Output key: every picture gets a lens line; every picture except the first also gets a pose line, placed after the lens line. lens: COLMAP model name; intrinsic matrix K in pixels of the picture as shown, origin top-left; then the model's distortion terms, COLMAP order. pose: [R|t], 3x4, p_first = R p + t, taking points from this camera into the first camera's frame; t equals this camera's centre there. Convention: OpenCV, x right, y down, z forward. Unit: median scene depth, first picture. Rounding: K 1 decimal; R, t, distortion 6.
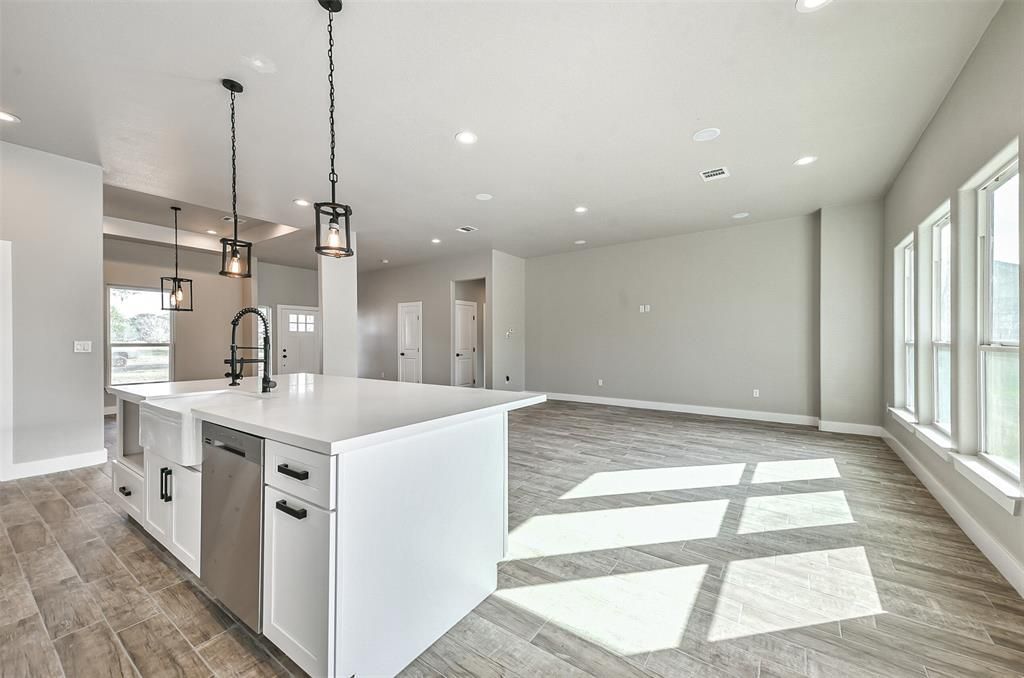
lens RADIAL K [[394.8, 0, 511.7], [0, 394.8, 342.7], [0, 0, 1]] dist [-0.023138, 0.010235]
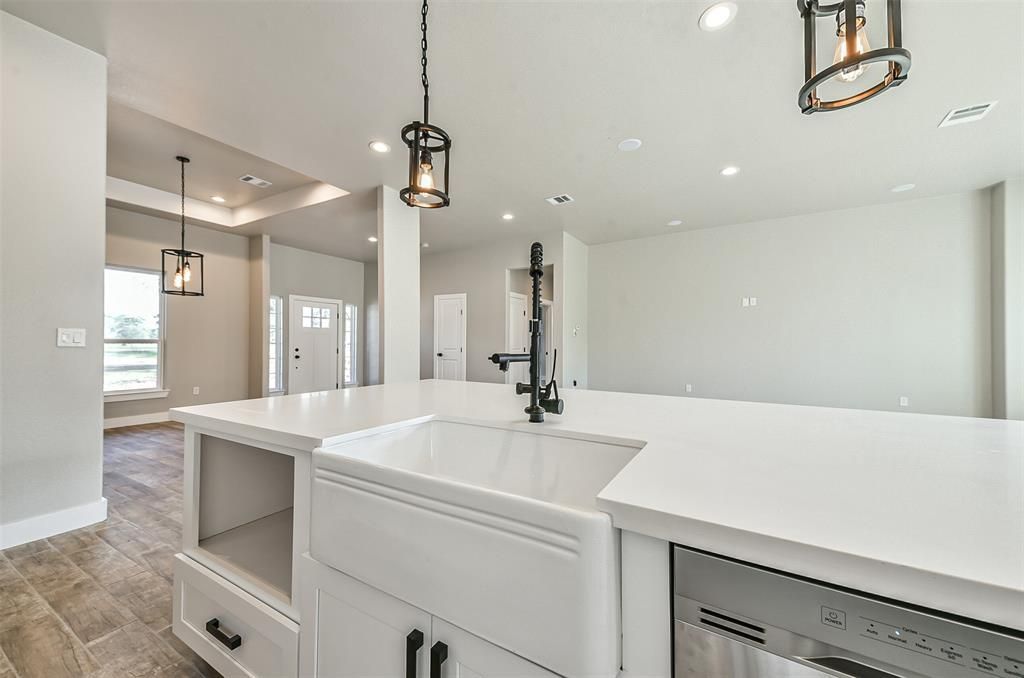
lens RADIAL K [[400.4, 0, 512.0], [0, 400.4, 339.0], [0, 0, 1]] dist [-0.001724, 0.003625]
pose [[0.998342, 0.006088, 0.057245, -0.224886], [-0.005197, 0.999863, -0.015712, 0.010284], [-0.057333, 0.015389, 0.998237, 0.163694]]
